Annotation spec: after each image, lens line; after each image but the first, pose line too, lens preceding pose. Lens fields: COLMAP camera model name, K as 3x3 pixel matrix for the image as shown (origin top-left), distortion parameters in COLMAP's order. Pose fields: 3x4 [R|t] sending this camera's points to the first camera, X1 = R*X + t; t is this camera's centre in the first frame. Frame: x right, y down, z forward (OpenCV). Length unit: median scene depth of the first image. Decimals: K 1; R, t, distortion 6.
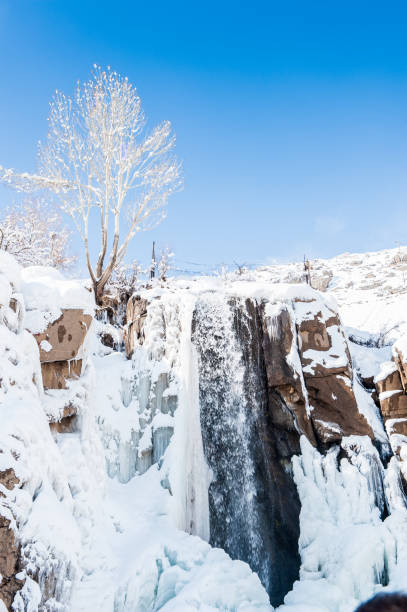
lens RADIAL K [[838.1, 0, 203.8], [0, 838.1, 307.1], [0, 0, 1]] dist [0.143046, -0.005552]
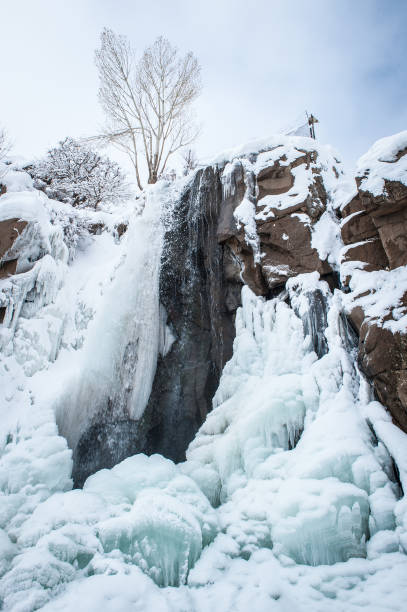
lens RADIAL K [[466.6, 0, 197.0], [0, 466.6, 280.2], [0, 0, 1]] dist [-0.051628, -0.004150]
pose [[0.798925, -0.193965, -0.569294, 0.366770], [0.238023, 0.971255, 0.003113, 0.130889], [0.552326, -0.137992, 0.822128, 0.538605]]
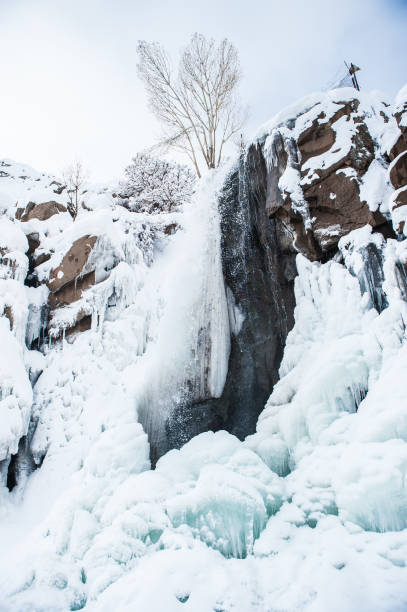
lens RADIAL K [[417.3, 0, 202.9], [0, 417.3, 306.6], [0, 0, 1]] dist [-0.049343, -0.006556]
pose [[0.593949, -0.258154, -0.761959, 0.385074], [0.412777, 0.910736, 0.013201, 0.153889], [0.690536, -0.322360, 0.647491, 0.603486]]
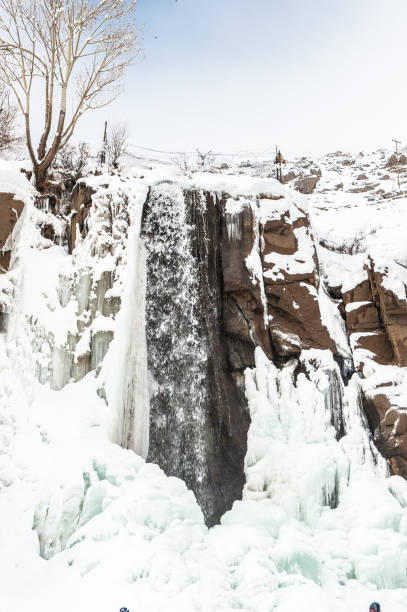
lens RADIAL K [[918.9, 0, 204.3], [0, 918.9, 305.9], [0, 0, 1]] dist [0.134513, -0.078475]
pose [[0.998546, 0.044421, 0.030547, 0.027069], [-0.047478, 0.993022, 0.107948, 0.004753], [-0.025539, -0.109241, 0.993687, 0.023486]]
